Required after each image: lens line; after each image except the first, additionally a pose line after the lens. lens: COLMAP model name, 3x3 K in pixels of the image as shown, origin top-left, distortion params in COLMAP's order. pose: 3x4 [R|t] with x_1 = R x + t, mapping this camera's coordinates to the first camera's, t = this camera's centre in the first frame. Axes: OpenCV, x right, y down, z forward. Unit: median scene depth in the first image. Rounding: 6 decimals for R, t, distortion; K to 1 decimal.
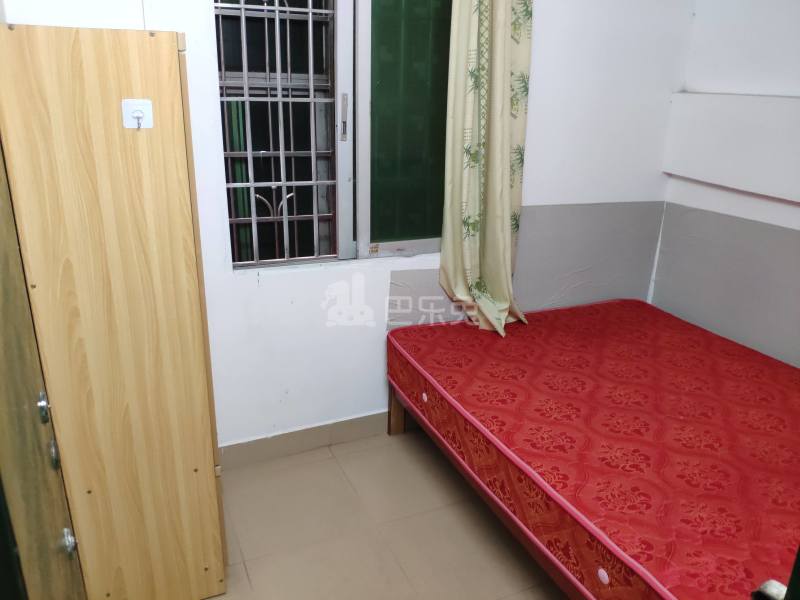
lens RADIAL K [[612.5, 0, 400.0], [0, 612.5, 300.0], [0, 0, 1]] dist [0.130409, -0.303848]
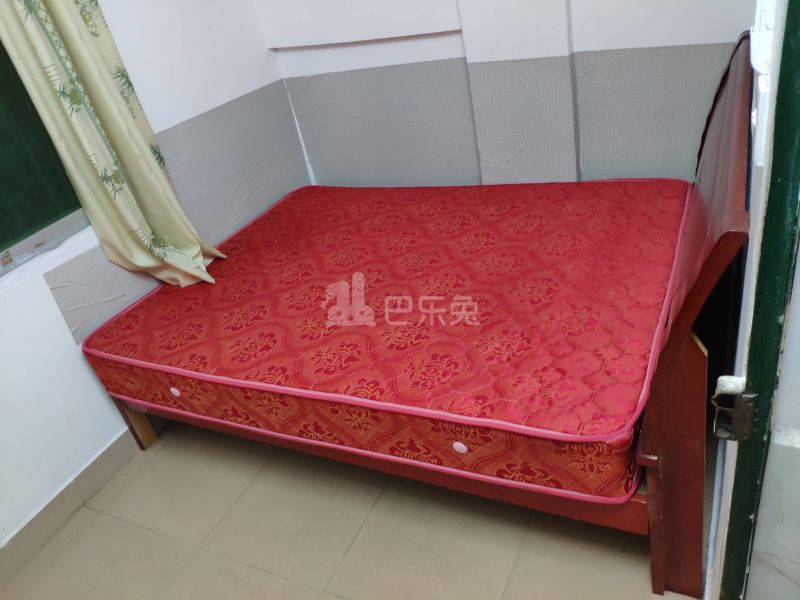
lens RADIAL K [[612.5, 0, 400.0], [0, 612.5, 300.0], [0, 0, 1]] dist [0.130409, -0.303848]
pose [[0.741585, -0.476328, 0.472402, -0.072262], [0.400699, 0.879266, 0.257548, -0.045404], [-0.538045, -0.001703, 0.842914, 0.128926]]
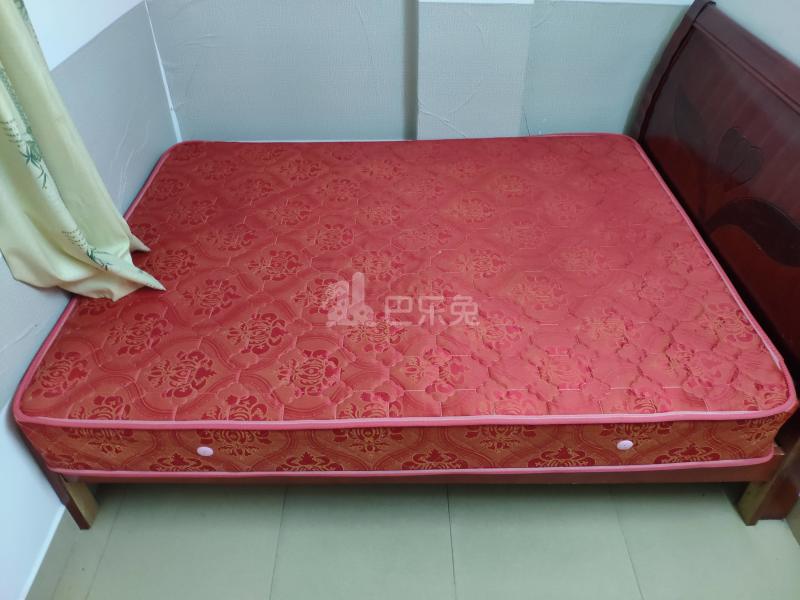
lens RADIAL K [[612.5, 0, 400.0], [0, 612.5, 300.0], [0, 0, 1]] dist [0.130409, -0.303848]
pose [[0.391824, -0.607520, 0.690937, -0.217909], [0.310907, 0.794238, 0.522037, -0.221128], [-0.865916, 0.010270, 0.500083, 0.526054]]
